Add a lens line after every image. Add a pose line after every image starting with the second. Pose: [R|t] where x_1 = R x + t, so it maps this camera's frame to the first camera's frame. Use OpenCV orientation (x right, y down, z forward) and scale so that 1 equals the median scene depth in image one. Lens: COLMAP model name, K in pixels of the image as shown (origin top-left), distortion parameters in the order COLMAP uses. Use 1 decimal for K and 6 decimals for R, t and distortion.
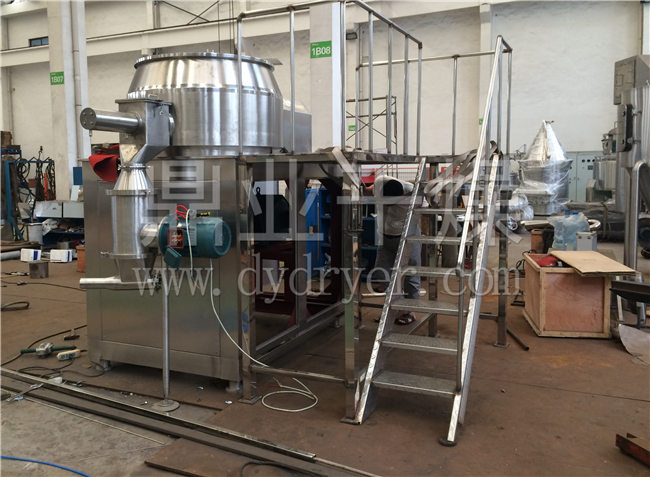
lens RADIAL K [[574.1, 0, 293.5], [0, 574.1, 215.9], [0, 0, 1]] dist [0.059282, -0.077560]
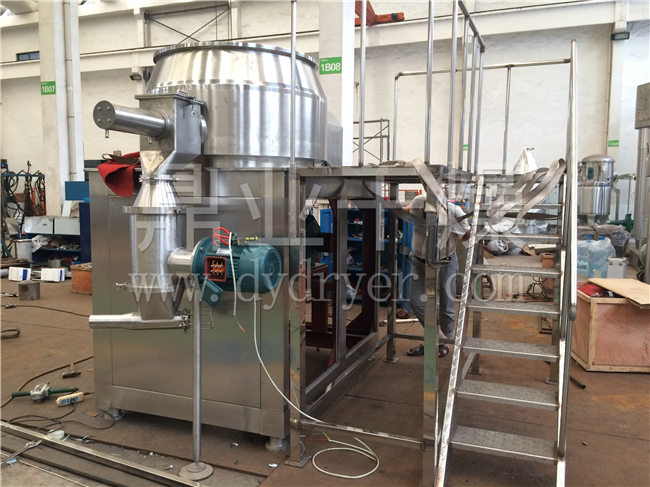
lens RADIAL K [[550.6, 0, 323.4], [0, 550.6, 246.5], [0, 0, 1]] dist [0.039022, -0.047750]
pose [[0.996879, 0.011895, 0.078048, -0.090060], [-0.013605, 0.999678, 0.021419, -0.007998], [-0.077769, -0.022414, 0.996719, 0.176884]]
